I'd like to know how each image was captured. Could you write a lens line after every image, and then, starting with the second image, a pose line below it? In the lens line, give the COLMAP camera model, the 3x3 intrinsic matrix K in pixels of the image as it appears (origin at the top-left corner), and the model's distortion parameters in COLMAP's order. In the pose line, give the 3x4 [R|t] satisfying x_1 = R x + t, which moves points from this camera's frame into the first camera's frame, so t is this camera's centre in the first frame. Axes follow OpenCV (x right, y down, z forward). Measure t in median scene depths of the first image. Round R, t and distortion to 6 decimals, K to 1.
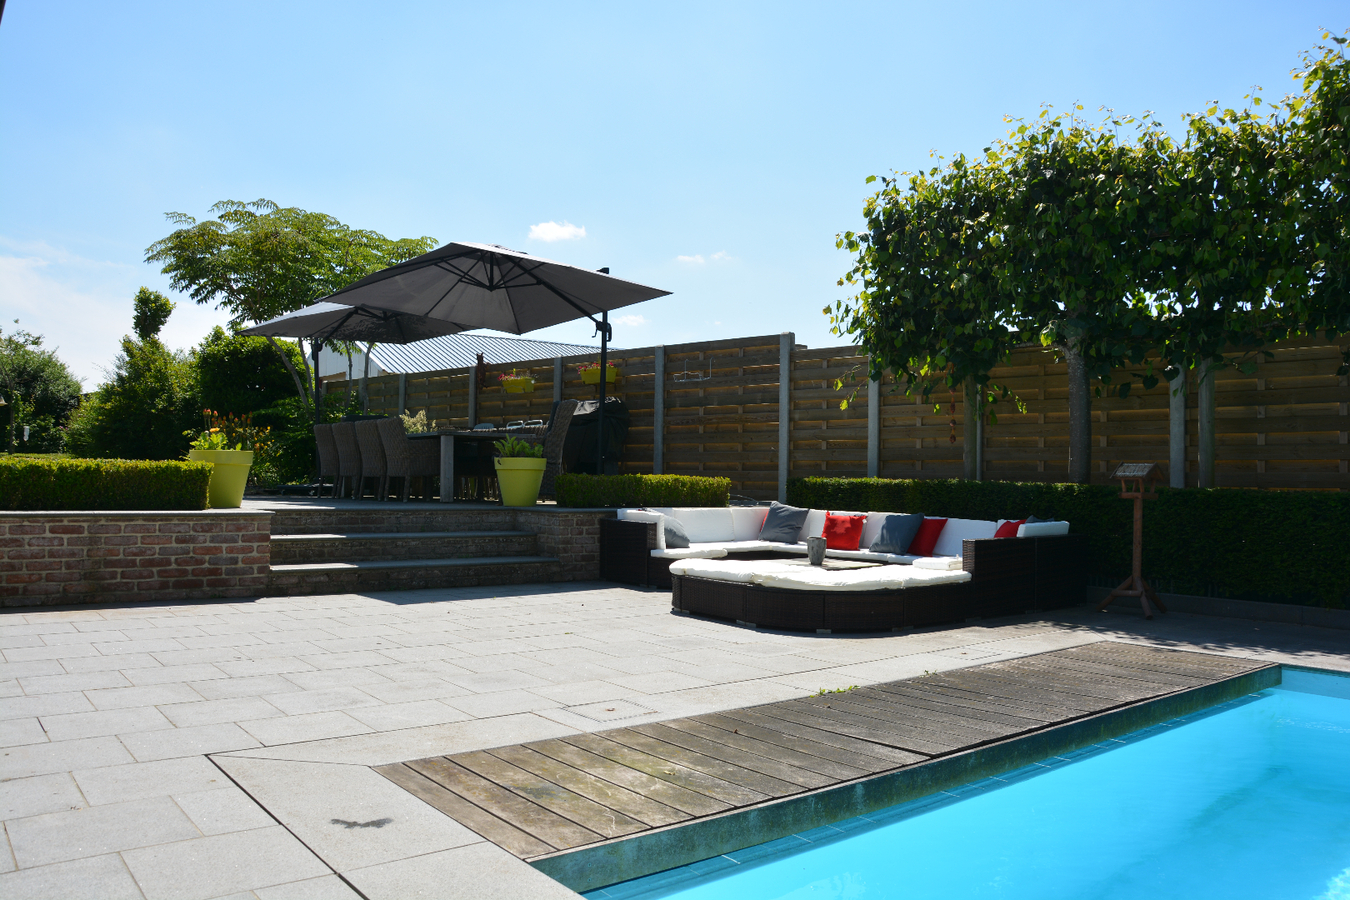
lens RADIAL K [[1050.9, 0, 684.0], [0, 1050.9, 459.7], [0, 0, 1]] dist [-0.166440, 0.125994]
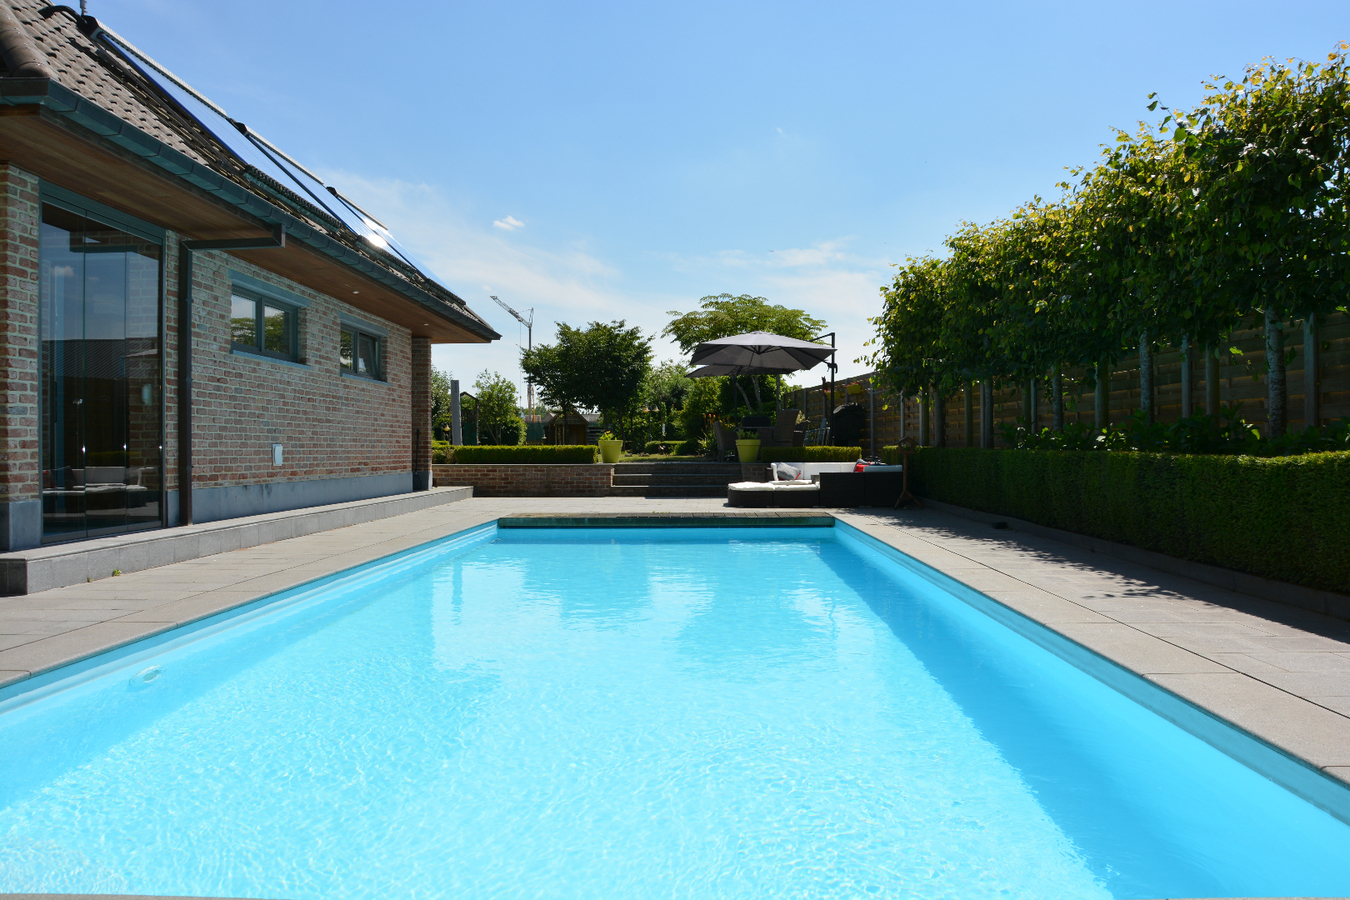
lens RADIAL K [[1050.9, 0, 684.0], [0, 1050.9, 459.7], [0, 0, 1]] dist [-0.166440, 0.125994]
pose [[0.764847, -0.013750, -0.644065, 1.196300], [0.027467, 0.999559, 0.011279, 0.012423], [0.643626, -0.026317, 0.764887, -0.751782]]
